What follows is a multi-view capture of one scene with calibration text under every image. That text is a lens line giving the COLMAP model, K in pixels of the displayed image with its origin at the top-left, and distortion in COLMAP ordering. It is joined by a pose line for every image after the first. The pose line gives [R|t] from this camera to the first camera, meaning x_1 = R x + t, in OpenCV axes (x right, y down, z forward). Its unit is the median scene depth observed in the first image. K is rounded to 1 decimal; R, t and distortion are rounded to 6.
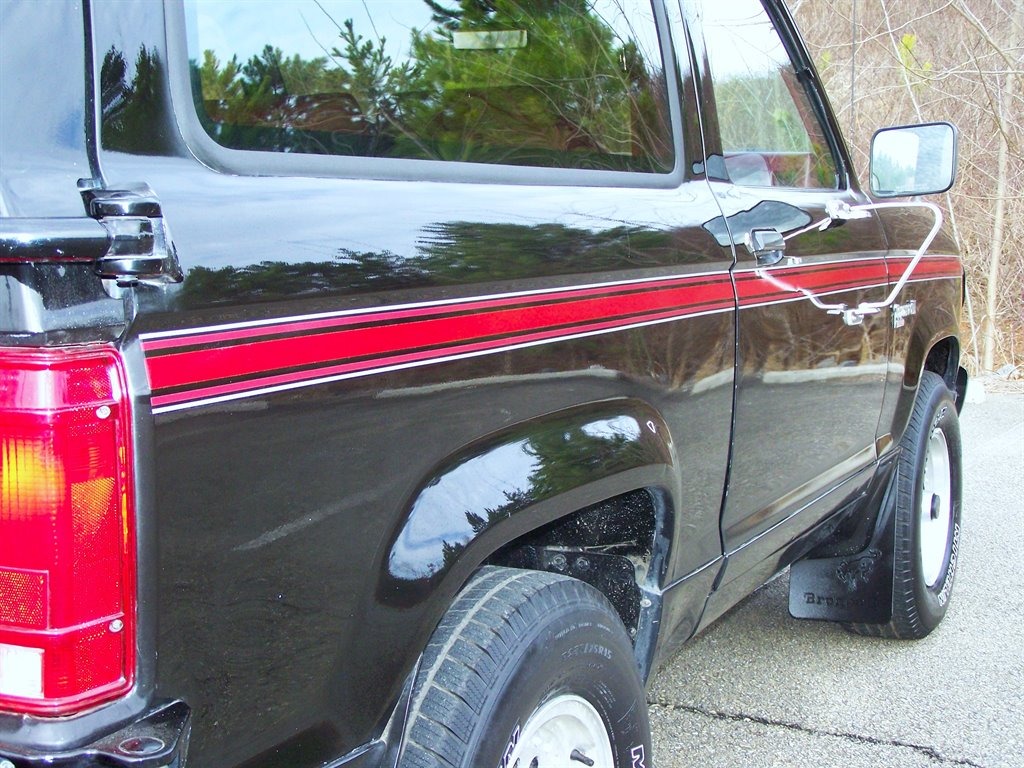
lens RADIAL K [[1352.4, 0, 512.0], [0, 1352.4, 384.0], [0, 0, 1]] dist [-0.168257, 0.427617]
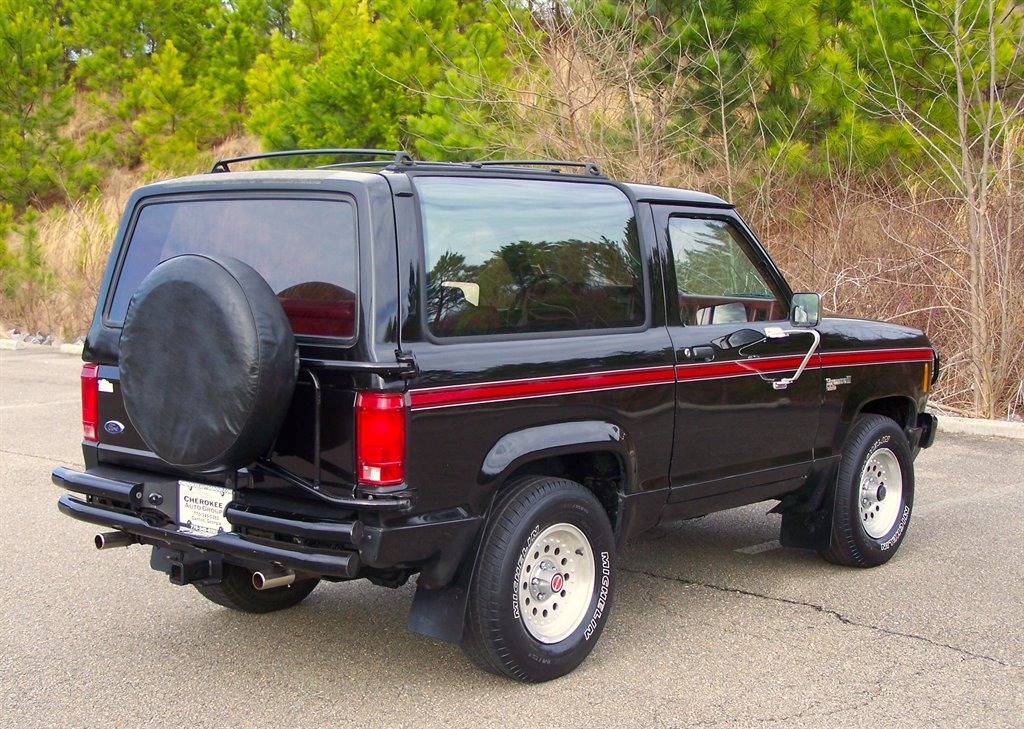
lens RADIAL K [[1546.4, 0, 512.0], [0, 1546.4, 364.5], [0, 0, 1]] dist [-0.032735, -0.032404]
pose [[0.955852, 0.022796, -0.292964, 0.805215], [-0.034959, 0.998728, -0.036348, 0.025466], [0.291763, 0.044985, 0.955432, -1.951926]]
